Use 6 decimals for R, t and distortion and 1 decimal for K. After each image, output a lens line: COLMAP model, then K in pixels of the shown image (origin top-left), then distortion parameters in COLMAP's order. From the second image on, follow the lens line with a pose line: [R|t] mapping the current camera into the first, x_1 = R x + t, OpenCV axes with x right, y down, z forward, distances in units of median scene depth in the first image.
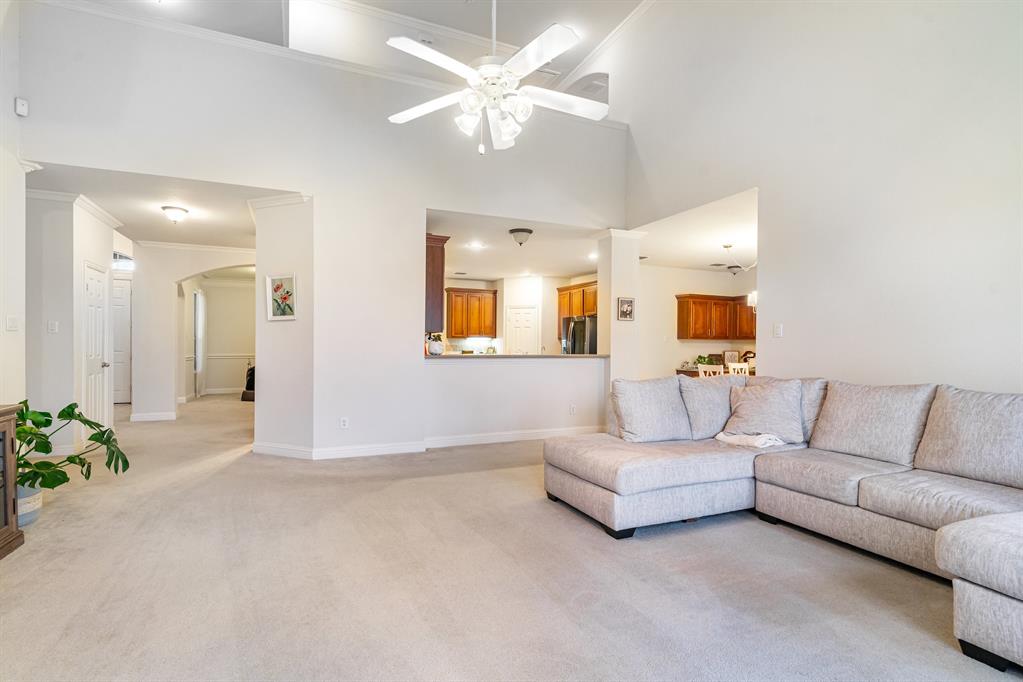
lens RADIAL K [[501.9, 0, 540.4], [0, 501.9, 343.3], [0, 0, 1]] dist [-0.003844, 0.002724]
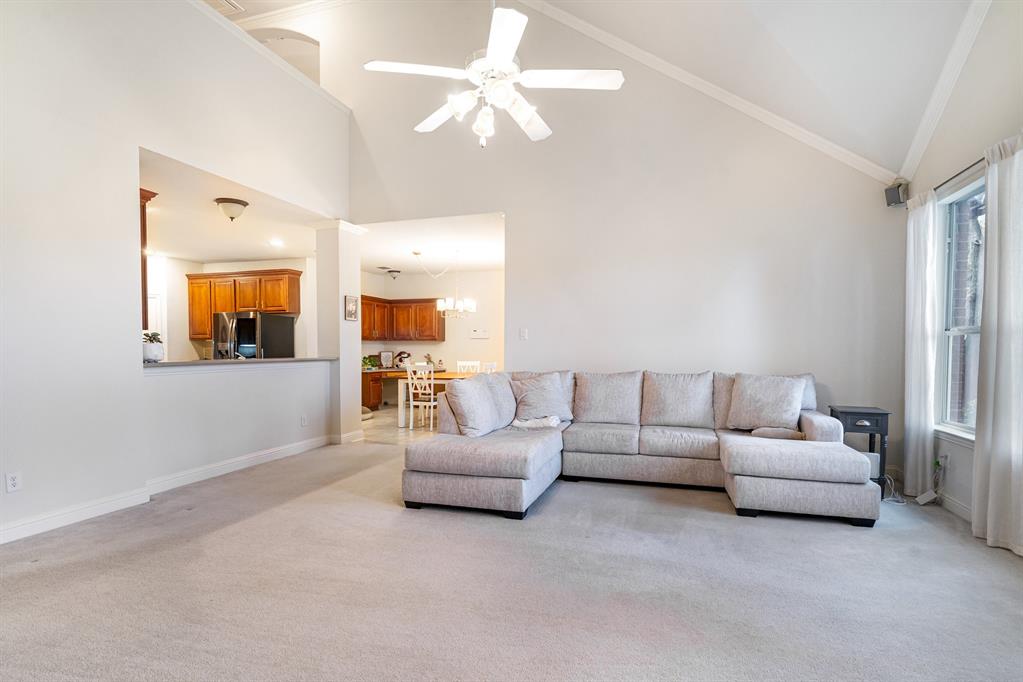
lens RADIAL K [[501.9, 0, 527.2], [0, 501.9, 368.5], [0, 0, 1]] dist [-0.003844, 0.002724]
pose [[0.662618, -0.037860, 0.748000, -0.515174], [0.001128, 0.998771, 0.049553, -0.002567], [-0.748957, -0.031991, 0.661846, 0.198163]]
